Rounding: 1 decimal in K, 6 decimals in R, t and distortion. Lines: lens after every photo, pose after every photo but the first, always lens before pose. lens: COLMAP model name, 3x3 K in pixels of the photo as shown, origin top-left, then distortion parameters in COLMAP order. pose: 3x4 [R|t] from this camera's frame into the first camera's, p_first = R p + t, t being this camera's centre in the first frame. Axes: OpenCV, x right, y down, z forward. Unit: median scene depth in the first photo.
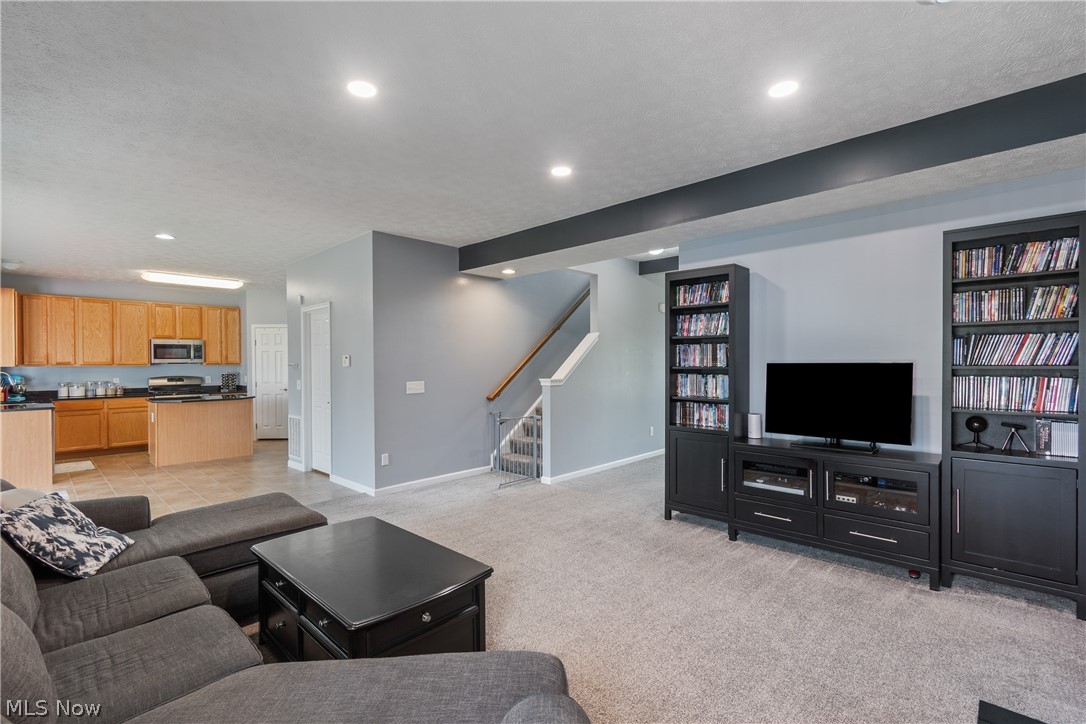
lens RADIAL K [[488.3, 0, 540.9], [0, 488.3, 364.9], [0, 0, 1]] dist [0.005704, -0.002405]
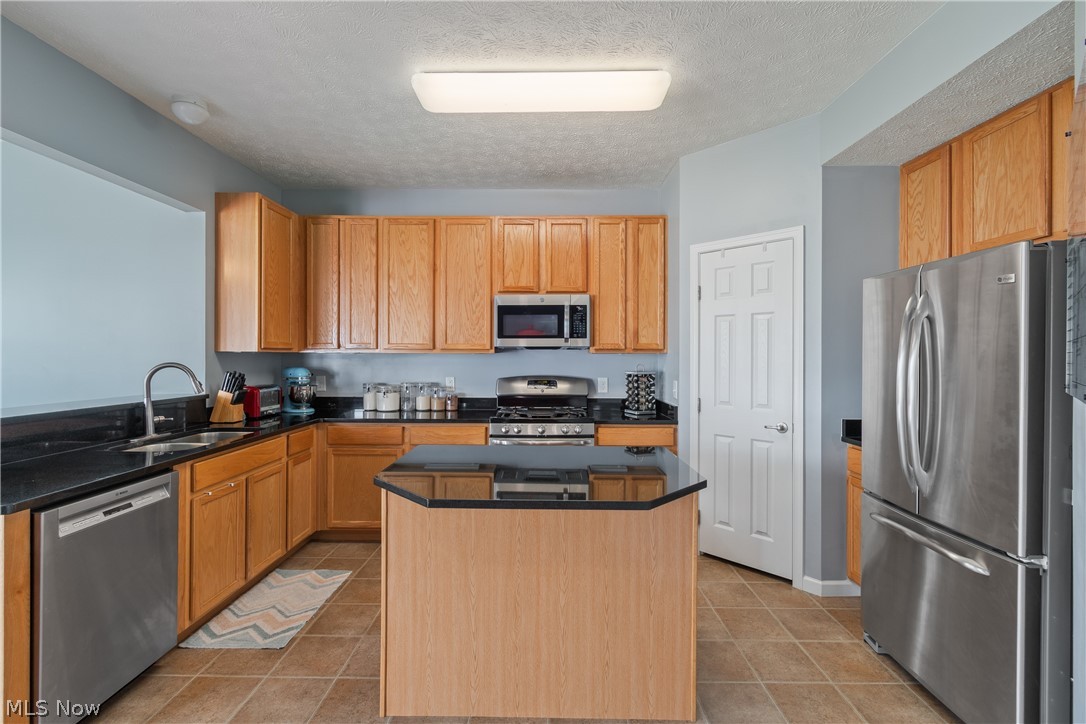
lens RADIAL K [[488.3, 0, 537.6], [0, 488.3, 356.9], [0, 0, 1]] dist [0.005704, -0.002405]
pose [[0.677892, 0.009701, -0.735098, -0.472926], [-0.009885, 0.999943, 0.004080, 0.003699], [0.735095, 0.004500, 0.677949, 0.789955]]
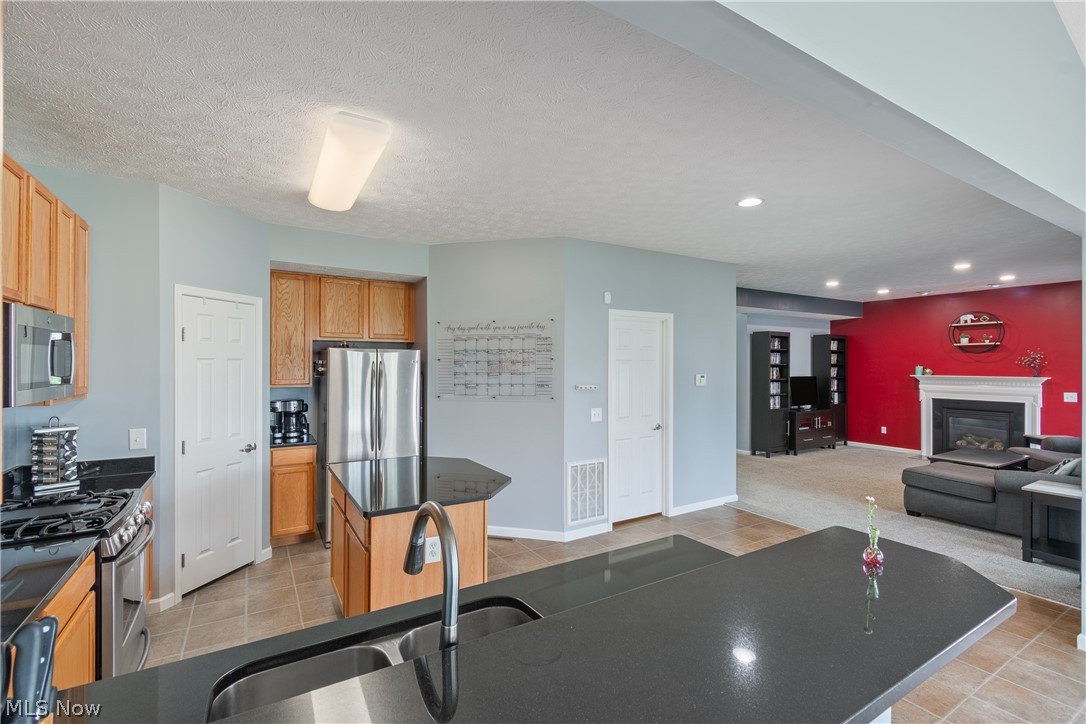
lens RADIAL K [[488.3, 0, 538.3], [0, 488.3, 363.9], [0, 0, 1]] dist [0.005704, -0.002405]
pose [[0.263126, 0.008063, 0.964728, -1.050162], [0.002103, 0.999958, -0.008931, -0.023158], [-0.964759, 0.004379, 0.263098, 0.774110]]
